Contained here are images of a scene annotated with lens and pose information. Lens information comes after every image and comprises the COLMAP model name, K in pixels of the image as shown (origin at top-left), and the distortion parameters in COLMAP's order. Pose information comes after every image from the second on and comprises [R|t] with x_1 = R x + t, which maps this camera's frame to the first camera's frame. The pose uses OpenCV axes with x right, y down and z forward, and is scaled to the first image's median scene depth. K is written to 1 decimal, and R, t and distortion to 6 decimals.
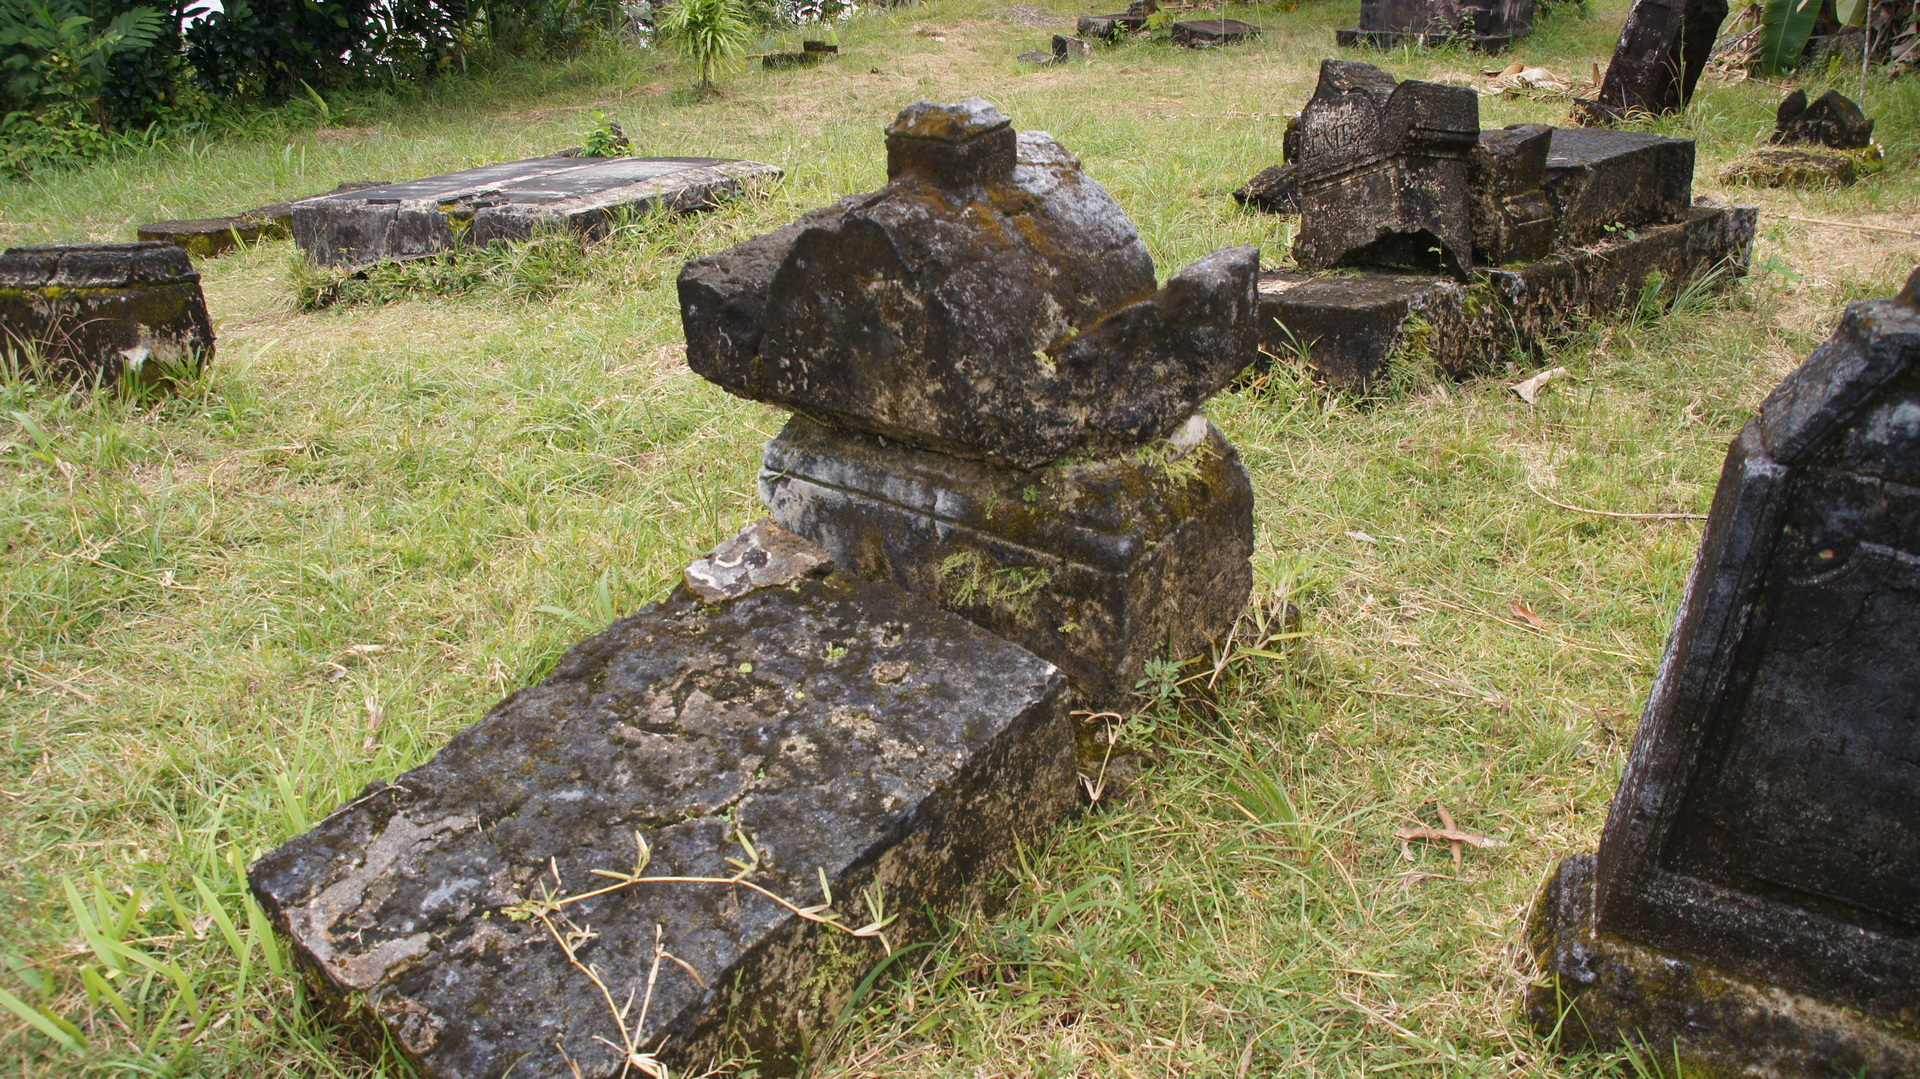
lens RADIAL K [[1569.2, 0, 959.3], [0, 1569.2, 557.9], [0, 0, 1]] dist [-0.197635, 0.219036]
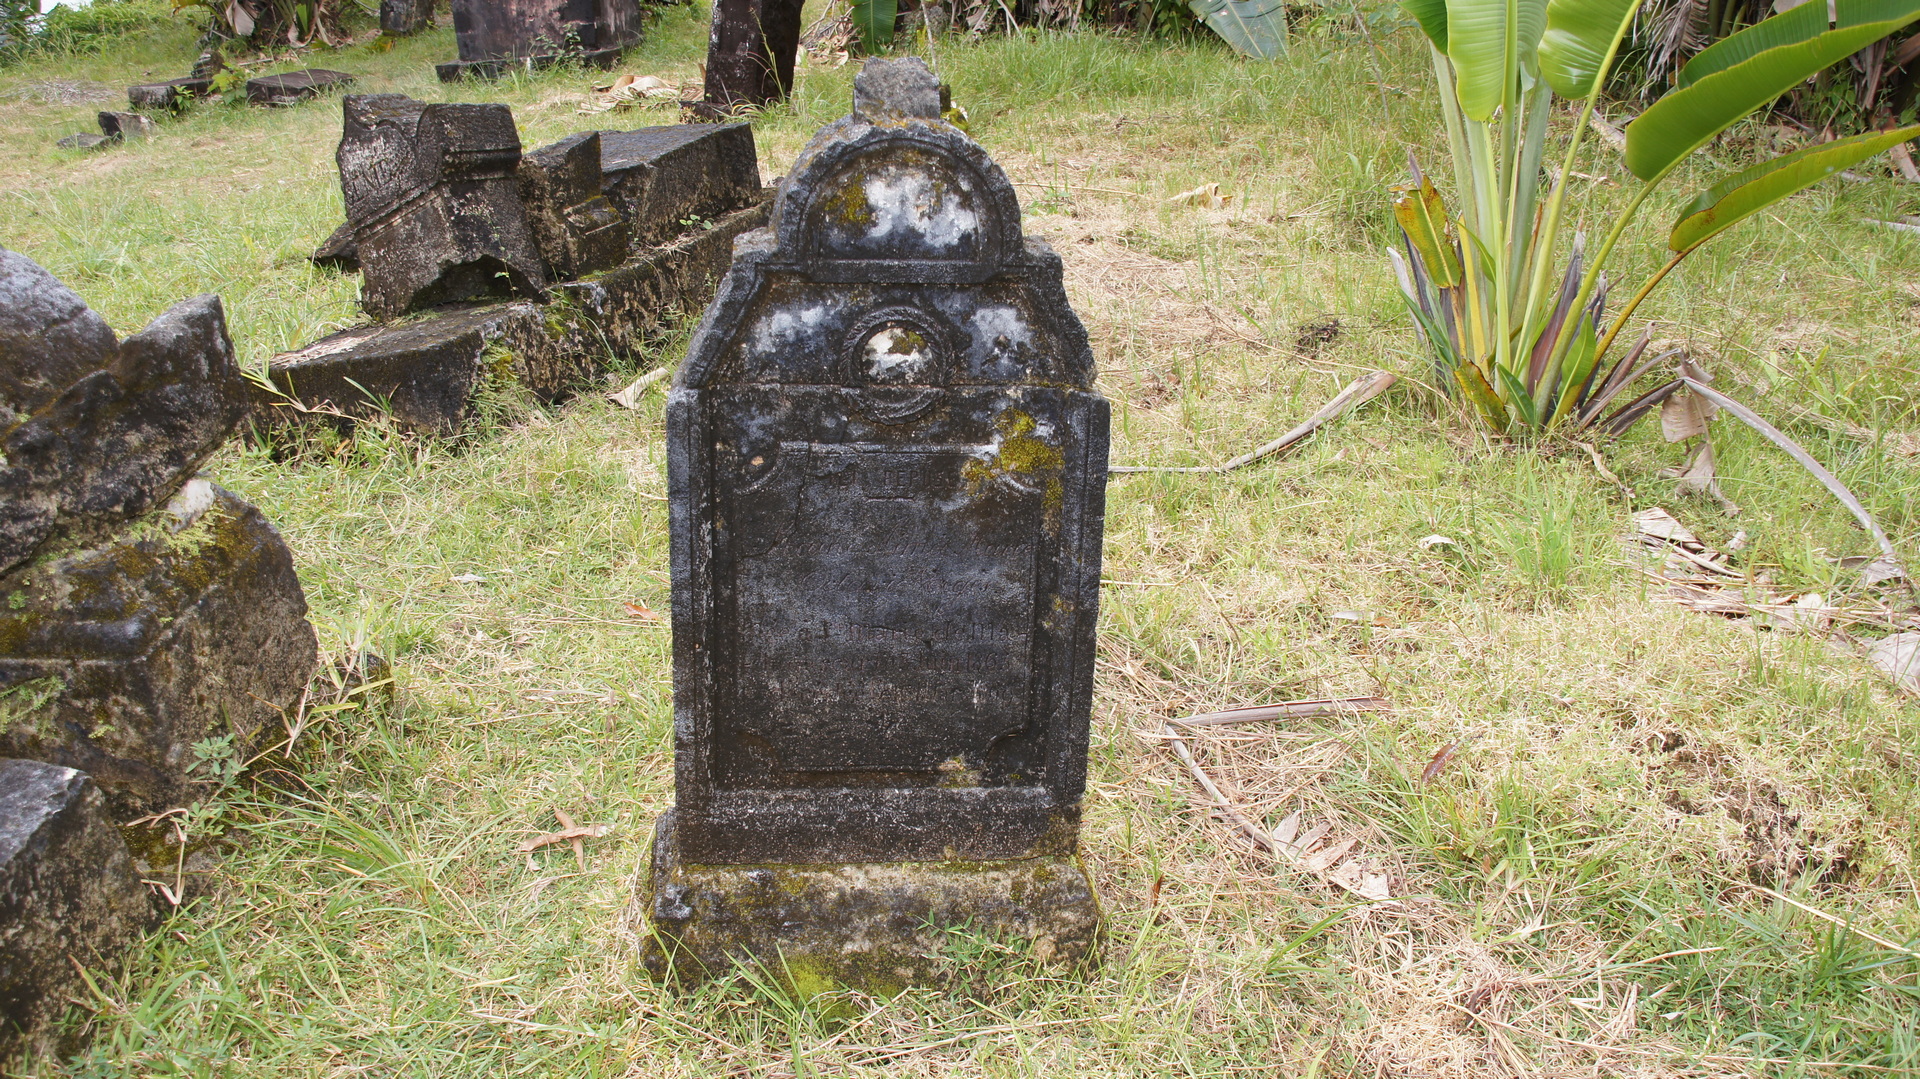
lens RADIAL K [[1728.1, 0, 960.0], [0, 1728.1, 539.5], [0, 0, 1]] dist [-0.137898, 0.190424]
pose [[0.864657, -0.222722, 0.450292, 0.078872], [0.248514, 0.968626, 0.001898, 0.054425], [-0.436588, 0.110263, 0.892879, -0.110812]]
